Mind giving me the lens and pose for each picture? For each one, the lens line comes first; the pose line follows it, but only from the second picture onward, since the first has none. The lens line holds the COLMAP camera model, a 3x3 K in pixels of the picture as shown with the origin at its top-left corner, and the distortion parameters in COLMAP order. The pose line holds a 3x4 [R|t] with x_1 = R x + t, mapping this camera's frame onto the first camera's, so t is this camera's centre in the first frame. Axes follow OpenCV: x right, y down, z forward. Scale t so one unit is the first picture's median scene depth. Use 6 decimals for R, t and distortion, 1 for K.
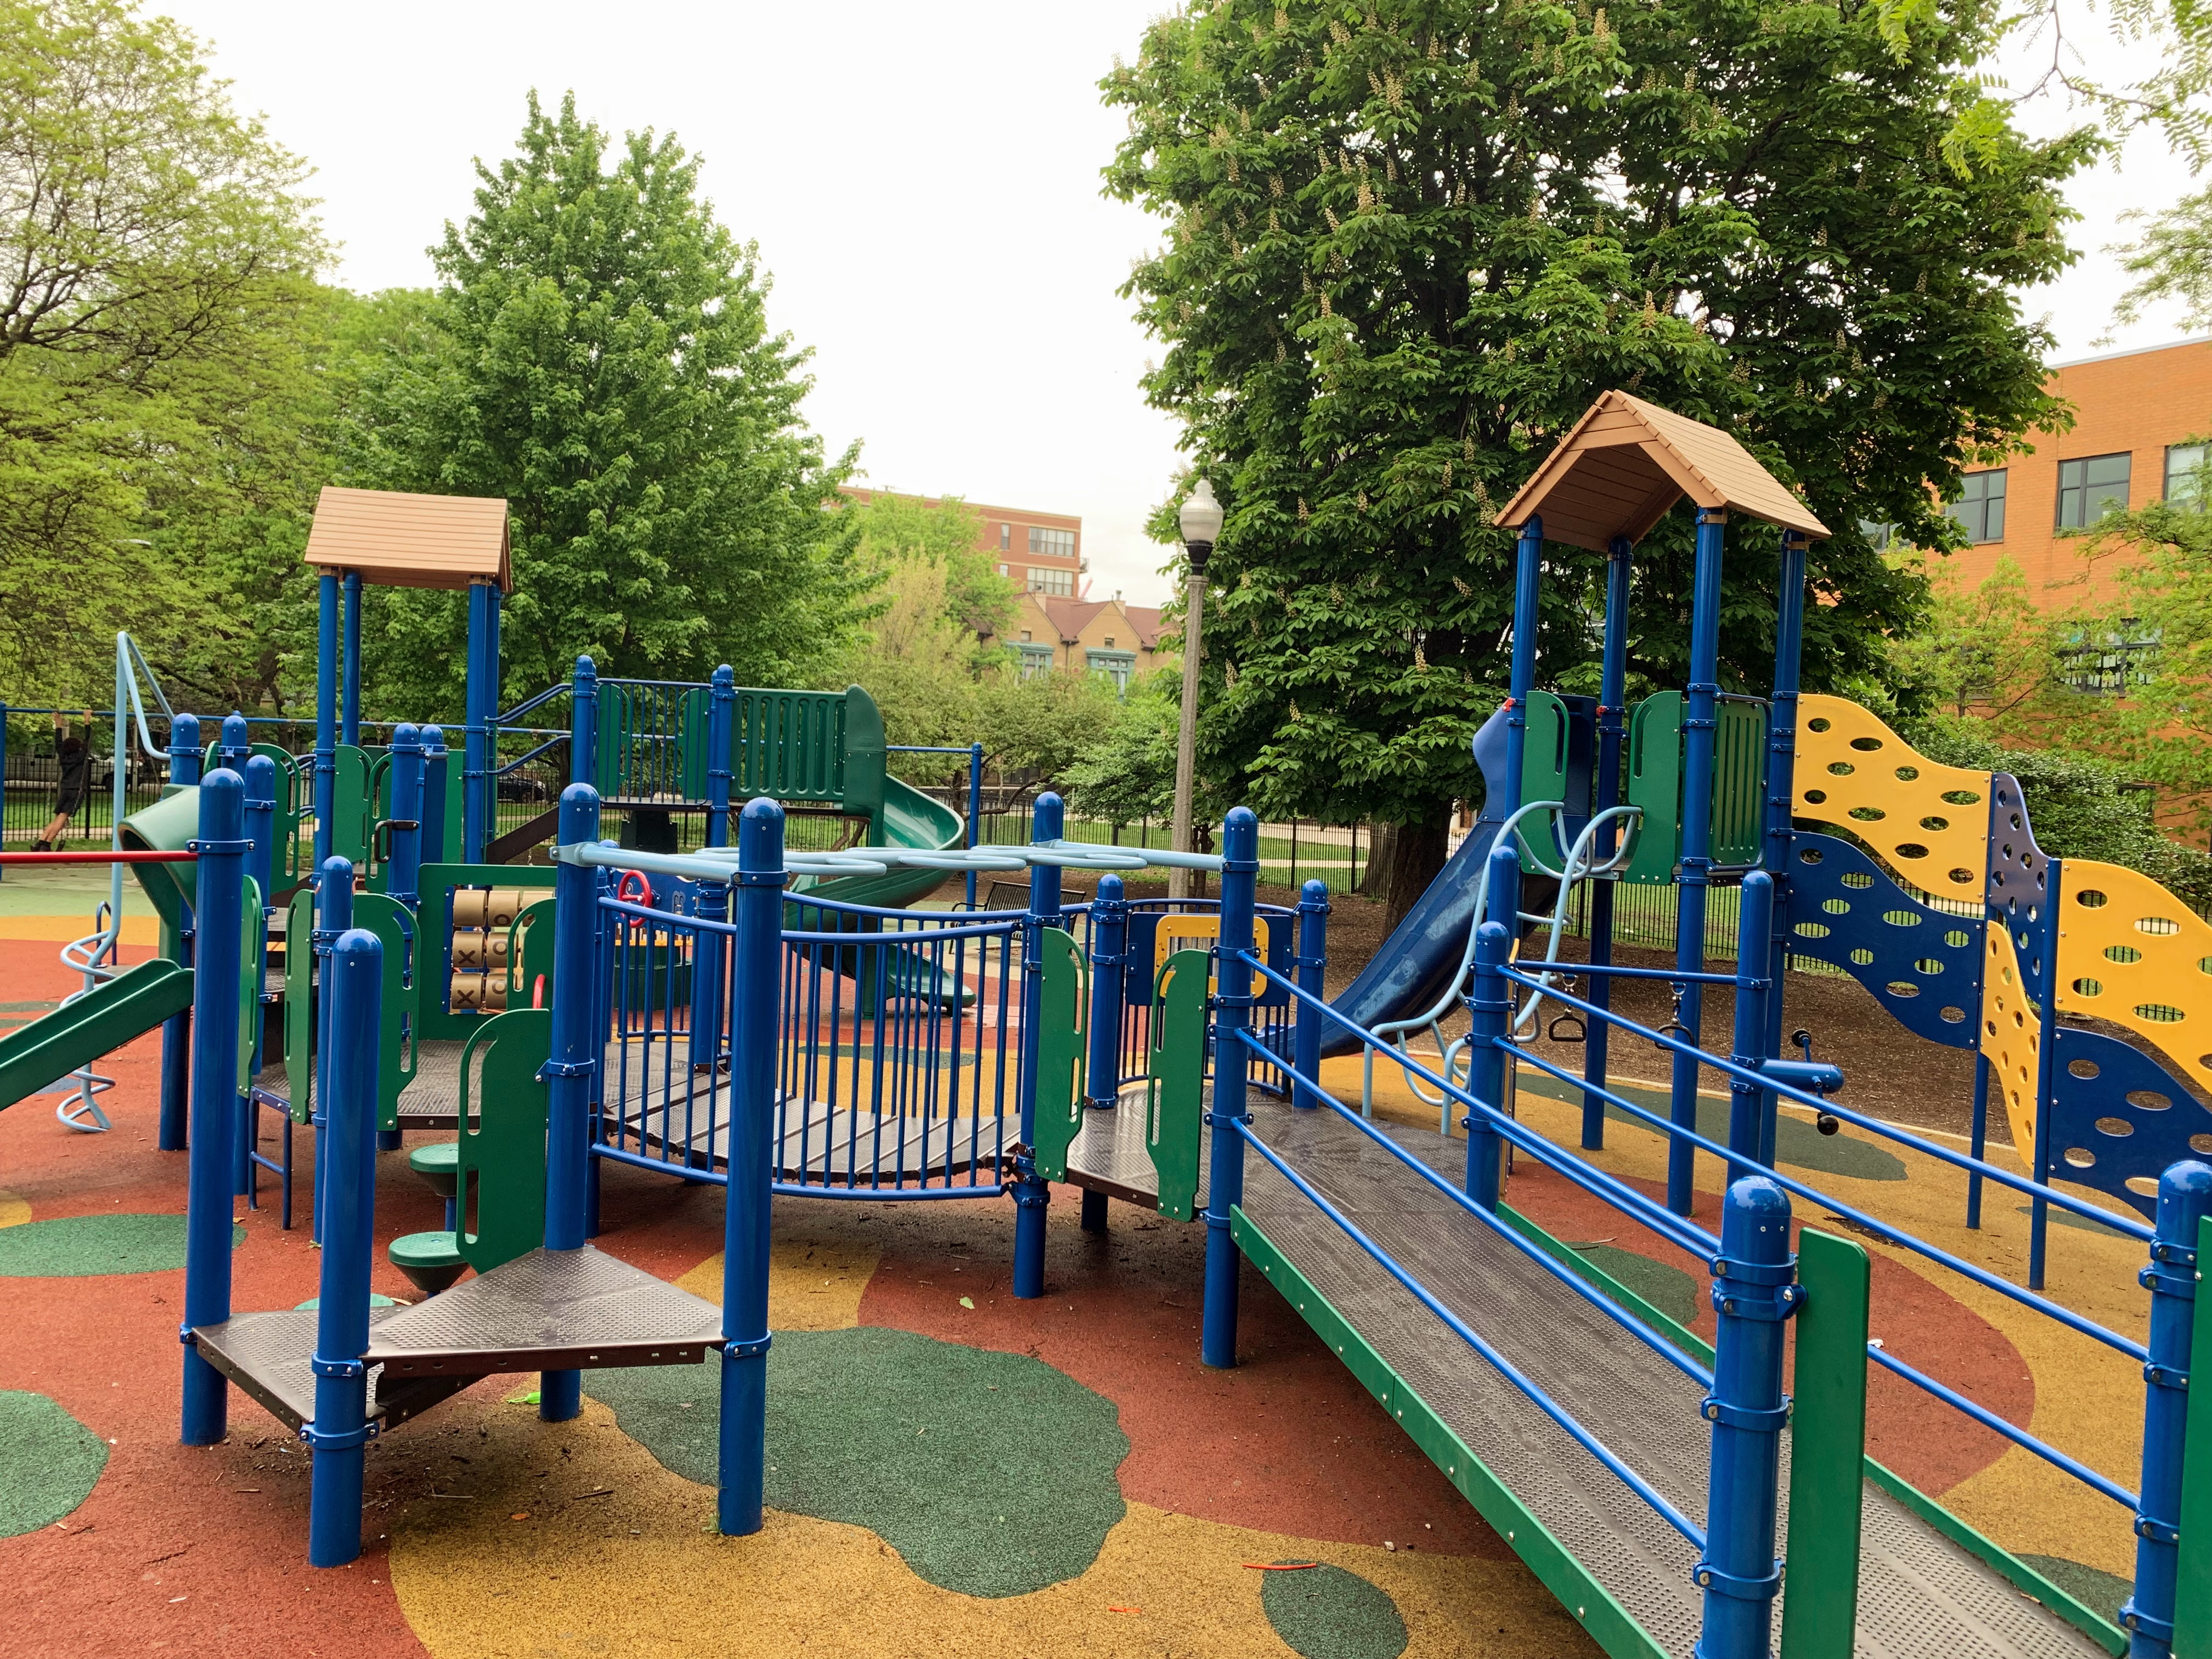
lens RADIAL K [[1695.0, 0, 1083.6], [0, 1695.0, 816.4], [0, 0, 1]] dist [0.038488, -0.048842]
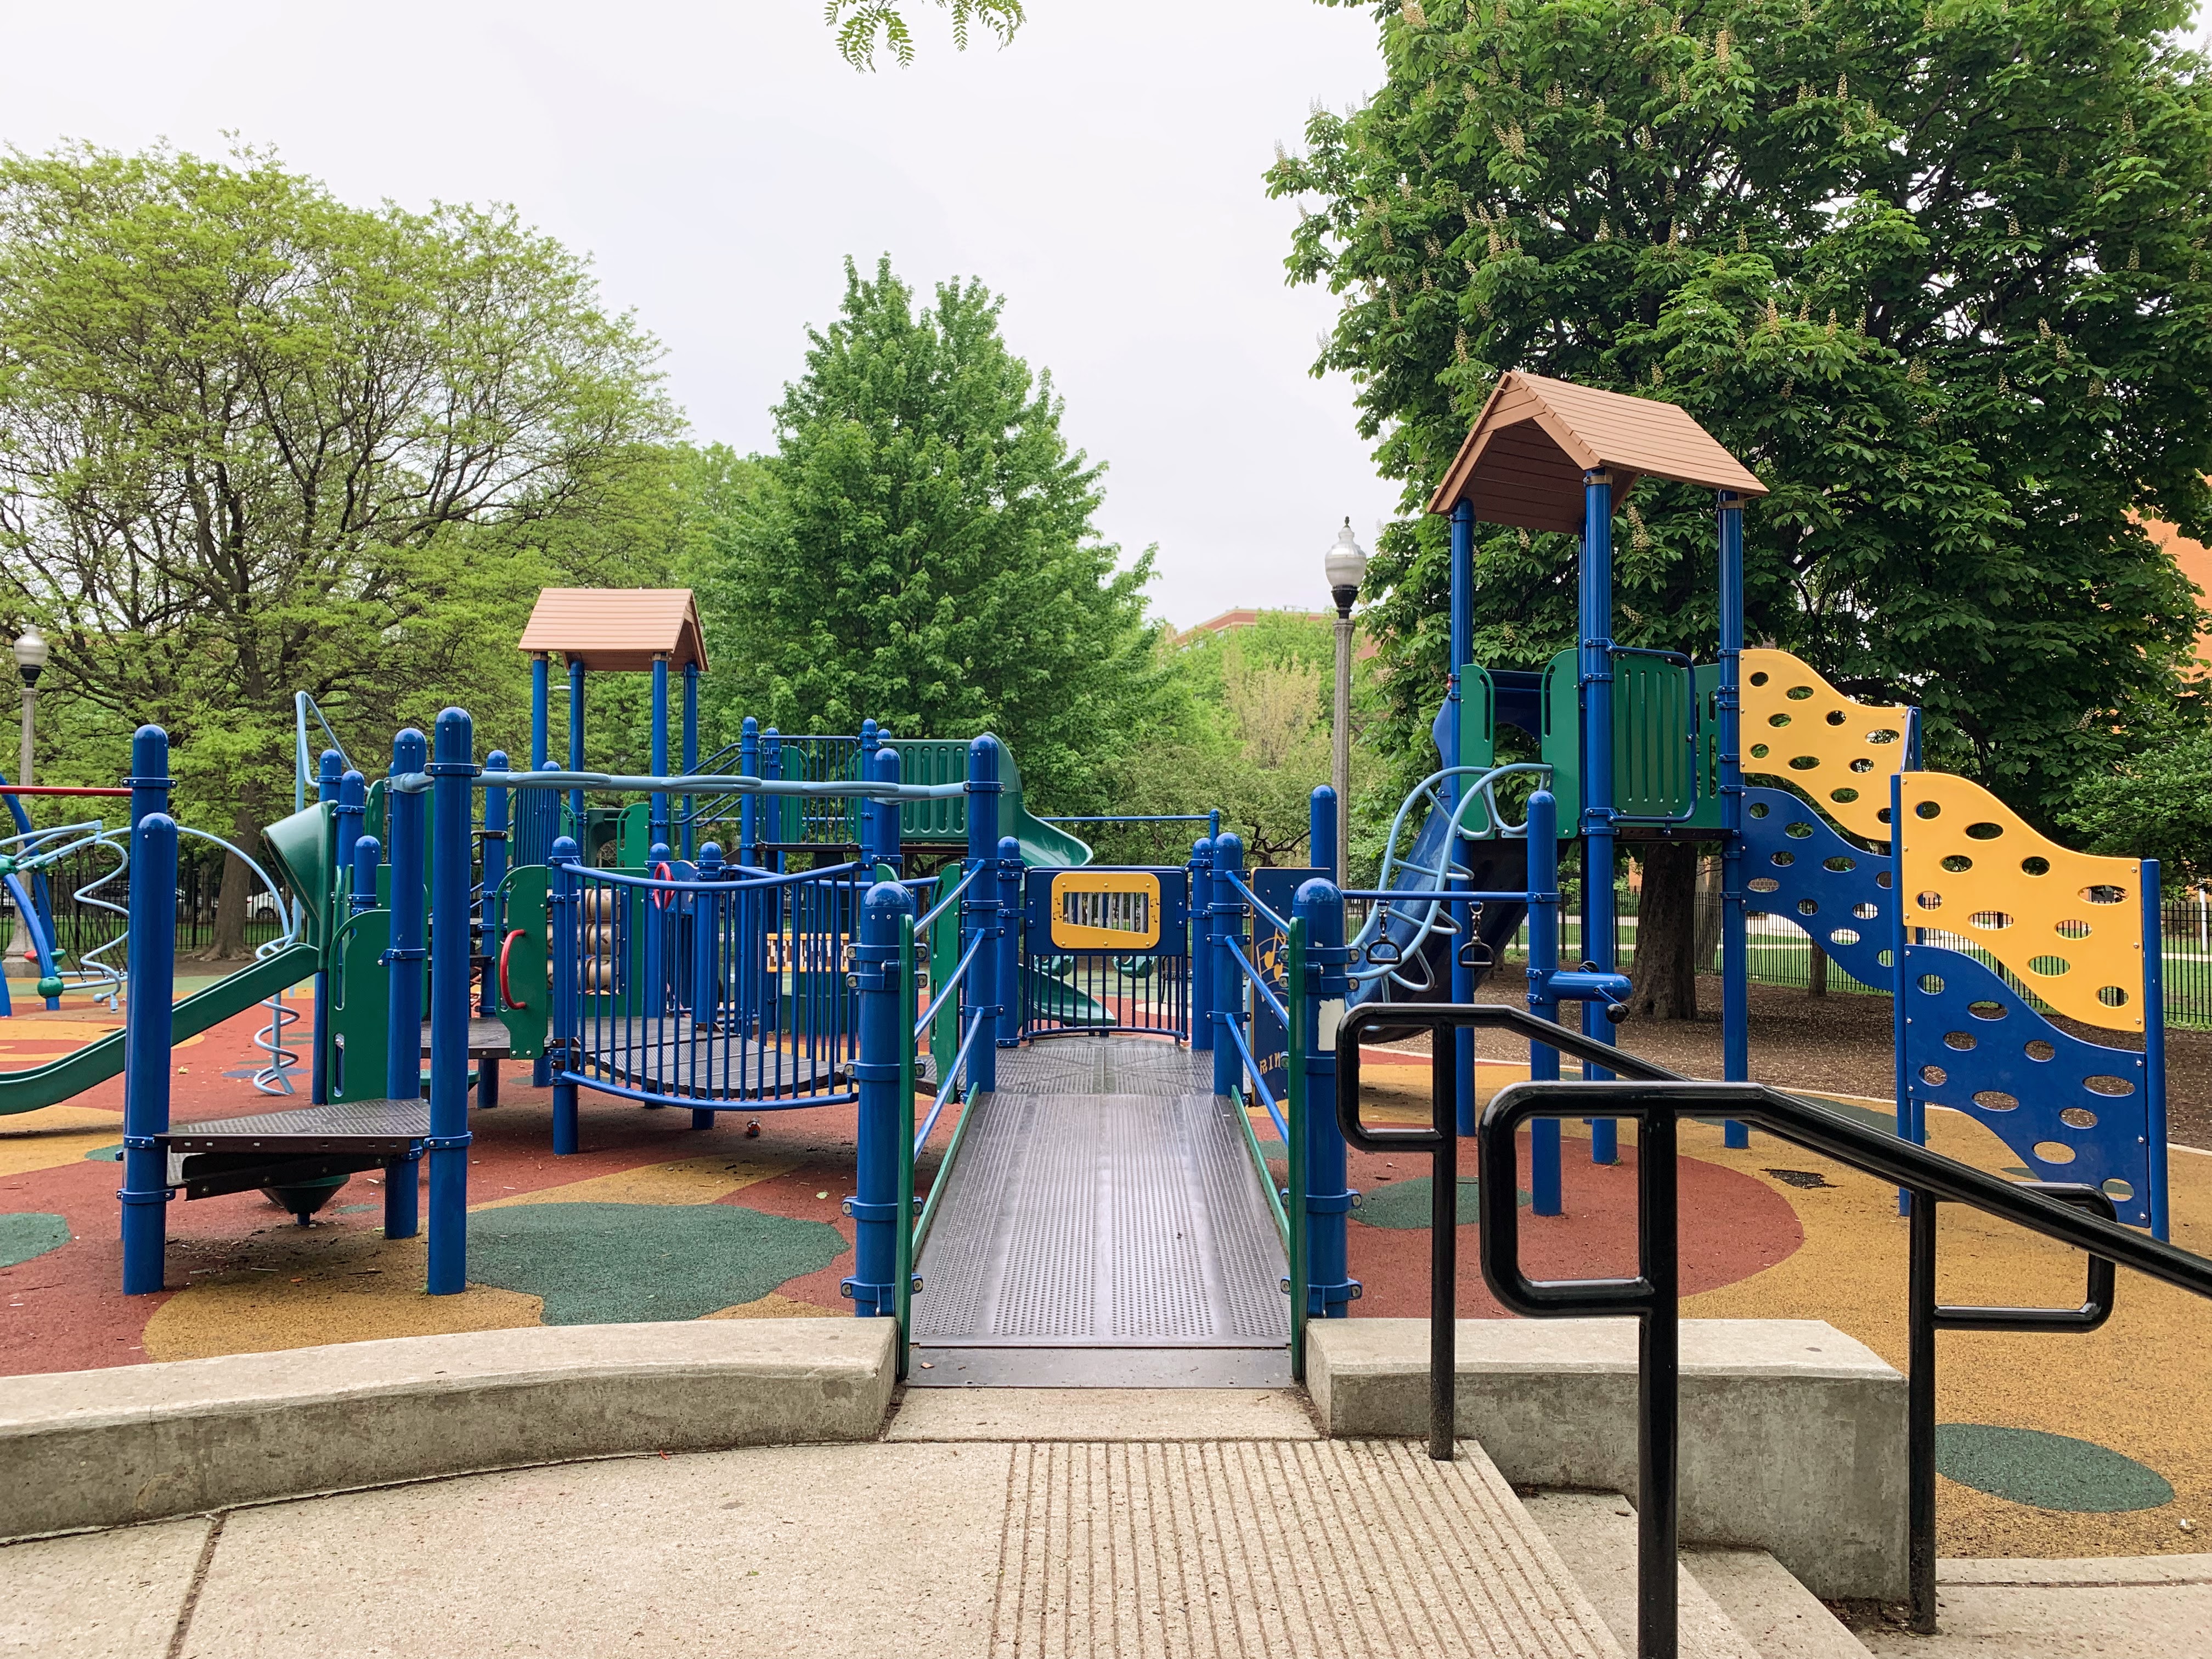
lens RADIAL K [[1685.1, 0, 1107.3], [0, 1685.1, 827.5], [0, 0, 1]] dist [0.037680, -0.036801]
pose [[0.969810, -0.044028, -0.239855, 0.155209], [0.028474, 0.997283, -0.067933, 0.047375], [0.242194, 0.059052, 0.968429, -0.026368]]
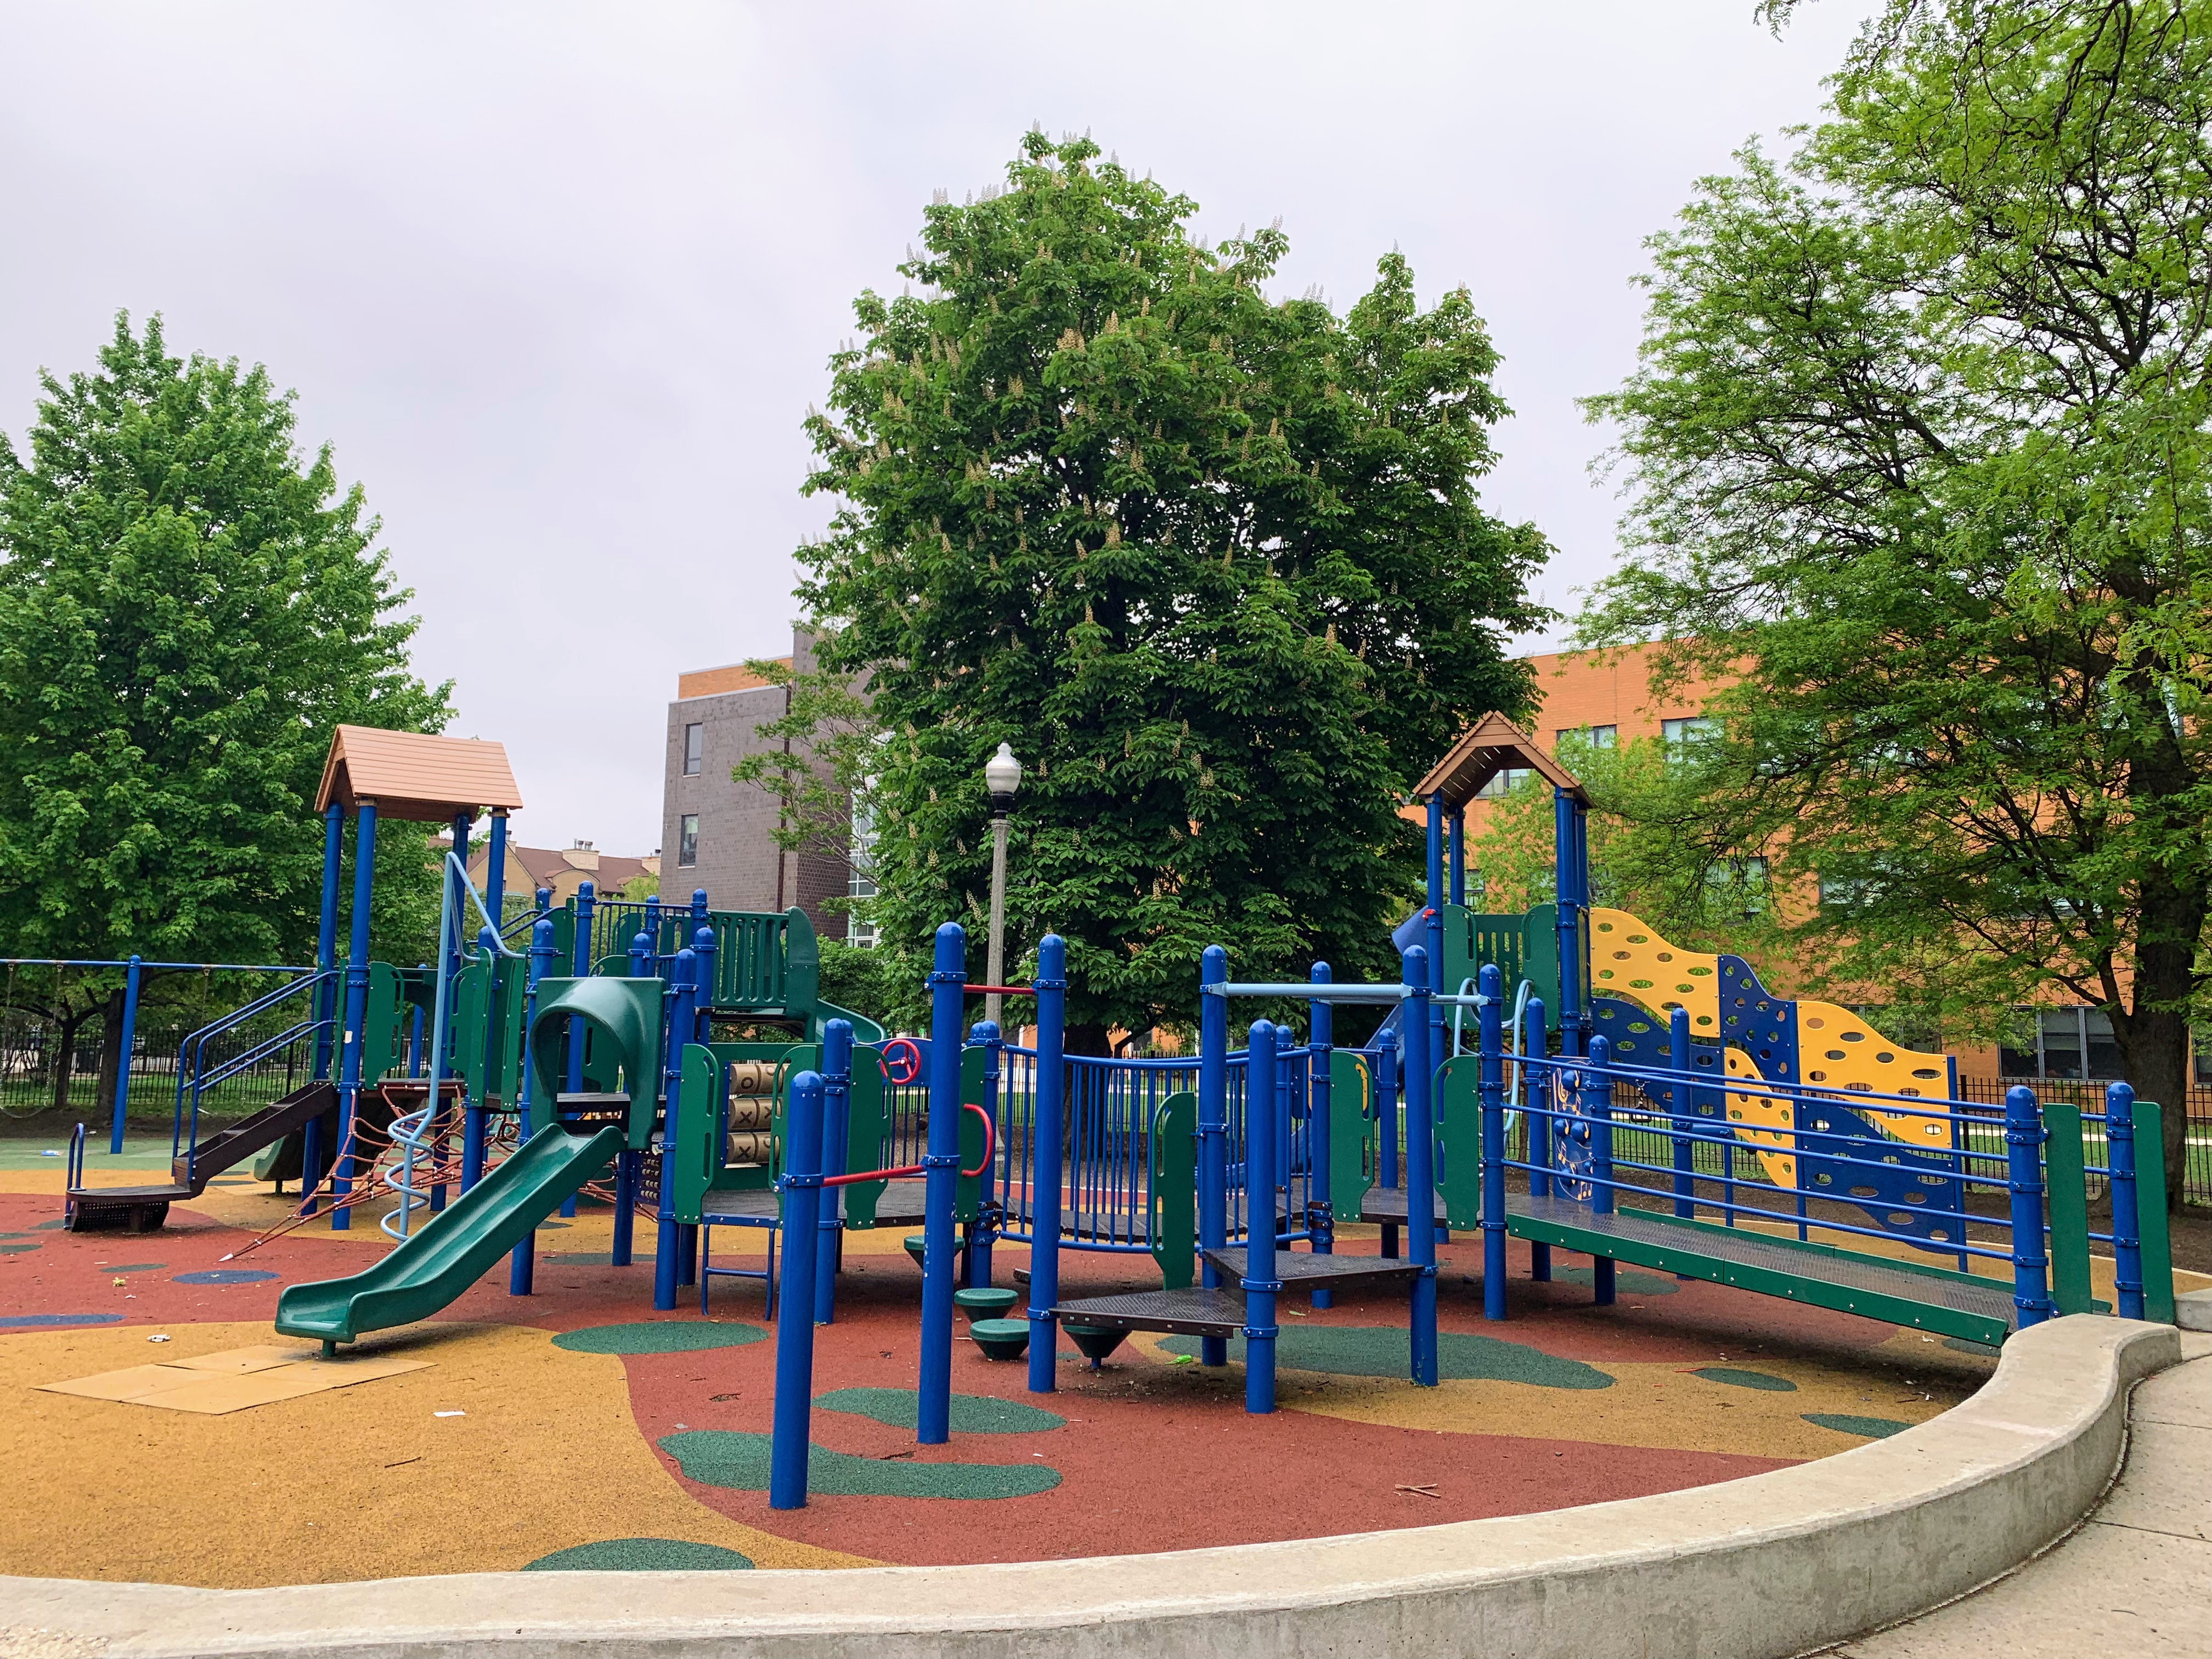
lens RADIAL K [[1677.1, 0, 1105.3], [0, 1677.1, 829.4], [0, 0, 1]] dist [0.058589, 0.001546]
pose [[0.920822, 0.018398, 0.389549, -0.310365], [0.034793, 0.991028, -0.129048, 0.021215], [-0.388428, 0.132384, 0.911920, -0.123384]]
